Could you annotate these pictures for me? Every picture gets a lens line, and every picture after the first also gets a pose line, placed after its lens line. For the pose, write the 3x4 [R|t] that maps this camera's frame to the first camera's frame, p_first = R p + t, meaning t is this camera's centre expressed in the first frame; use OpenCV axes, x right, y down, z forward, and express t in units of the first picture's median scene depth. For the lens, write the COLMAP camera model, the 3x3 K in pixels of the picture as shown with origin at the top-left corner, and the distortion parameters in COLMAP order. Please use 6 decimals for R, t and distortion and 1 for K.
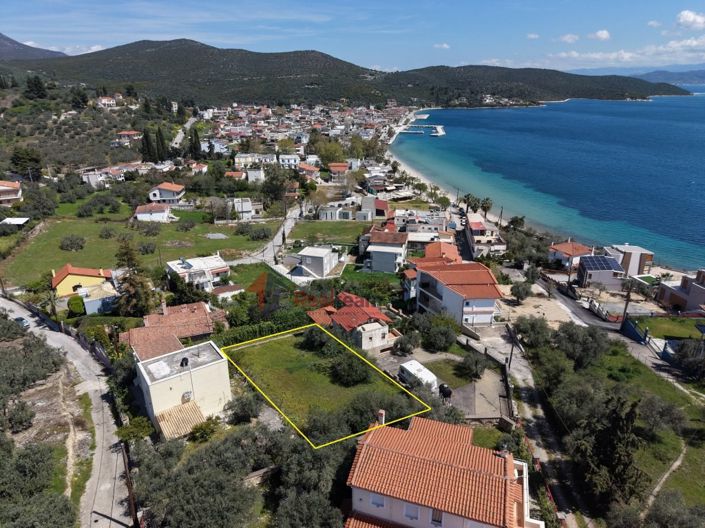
lens RADIAL K [[472.2, 0, 353.2], [0, 472.2, 262.8], [0, 0, 1]] dist [0.024531, -0.026389]
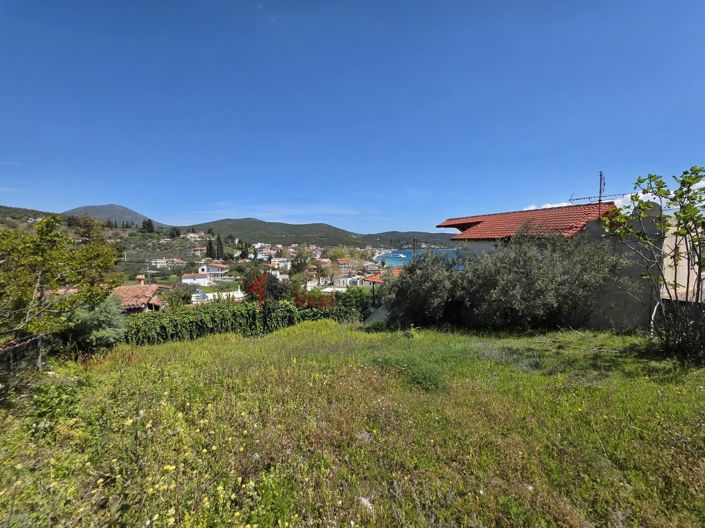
lens RADIAL K [[280.4, 0, 354.1], [0, 280.4, 261.1], [0, 0, 1]] dist [0.004371, -0.001144]
pose [[0.999292, -0.004300, 0.037381, -0.037161], [0.015307, 0.953981, -0.299477, 0.053802], [-0.034373, 0.299837, 0.953371, 0.222065]]
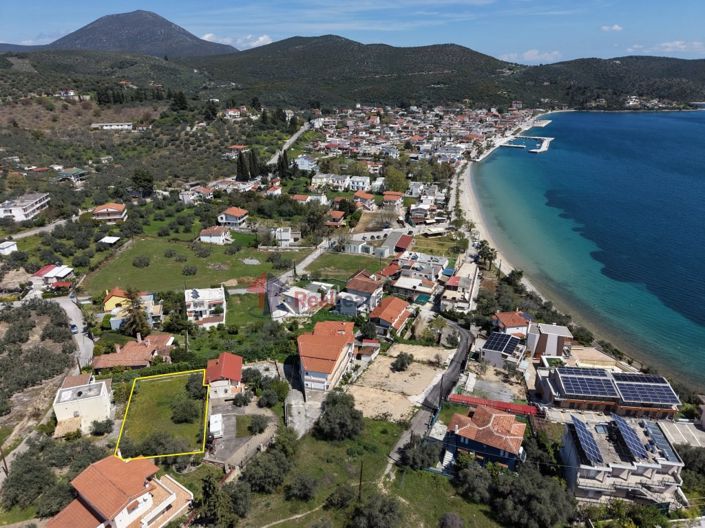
lens RADIAL K [[472.2, 0, 354.0], [0, 472.2, 263.7], [0, 0, 1]] dist [0.024531, -0.026389]
pose [[0.958695, 0.105716, -0.264061, 0.210361], [-0.098670, 0.994322, 0.039844, -0.089881], [0.266774, -0.012144, 0.963683, -0.086150]]
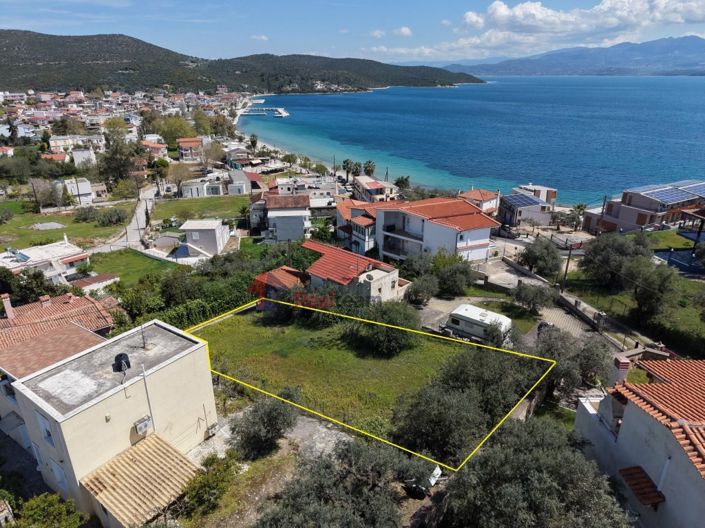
lens RADIAL K [[472.2, 0, 352.5], [0, 472.2, 261.8], [0, 0, 1]] dist [0.024531, -0.026389]
pose [[0.941262, -0.123147, 0.314421, -0.055099], [0.119296, 0.992358, 0.031541, 0.023963], [-0.315902, 0.007821, 0.948760, 0.091598]]
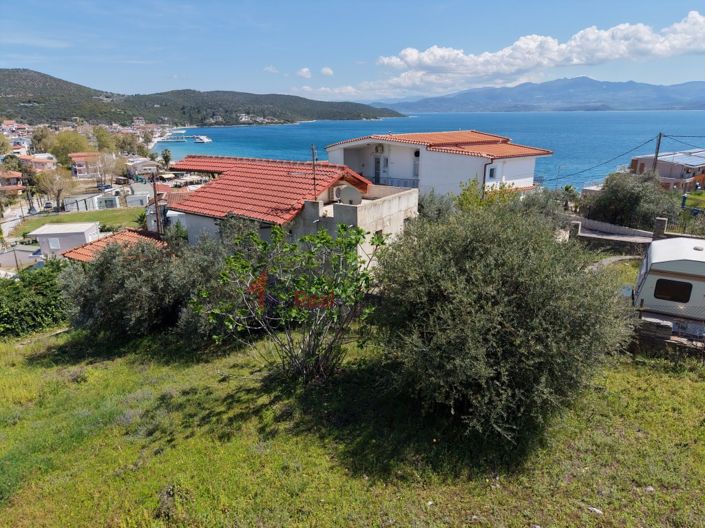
lens RADIAL K [[472.2, 0, 351.9], [0, 472.2, 261.5], [0, 0, 1]] dist [0.024531, -0.026389]
pose [[0.881293, -0.147483, 0.448967, -0.023029], [0.175009, 0.984360, -0.020175, 0.045504], [-0.438969, 0.096353, 0.893321, 0.202576]]
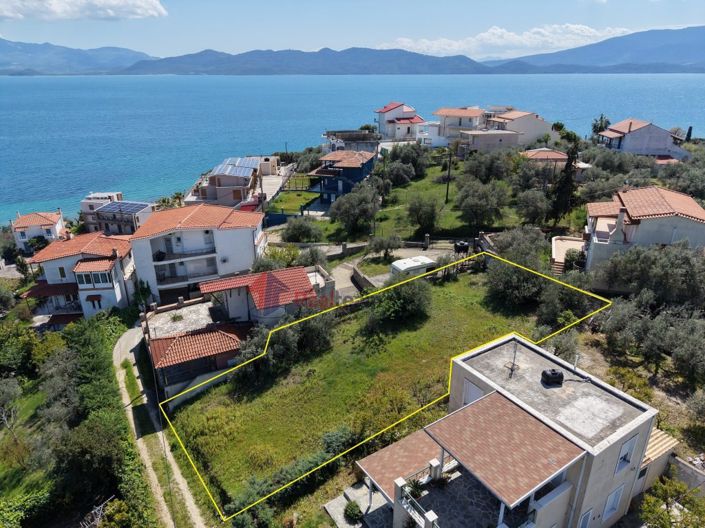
lens RADIAL K [[472.2, 0, 352.1], [0, 472.2, 262.3], [0, 0, 1]] dist [0.024531, -0.026389]
pose [[0.045117, -0.369168, 0.928267, -0.152711], [0.357876, 0.873513, 0.329999, -0.022765], [-0.932679, 0.317316, 0.171526, 0.215813]]
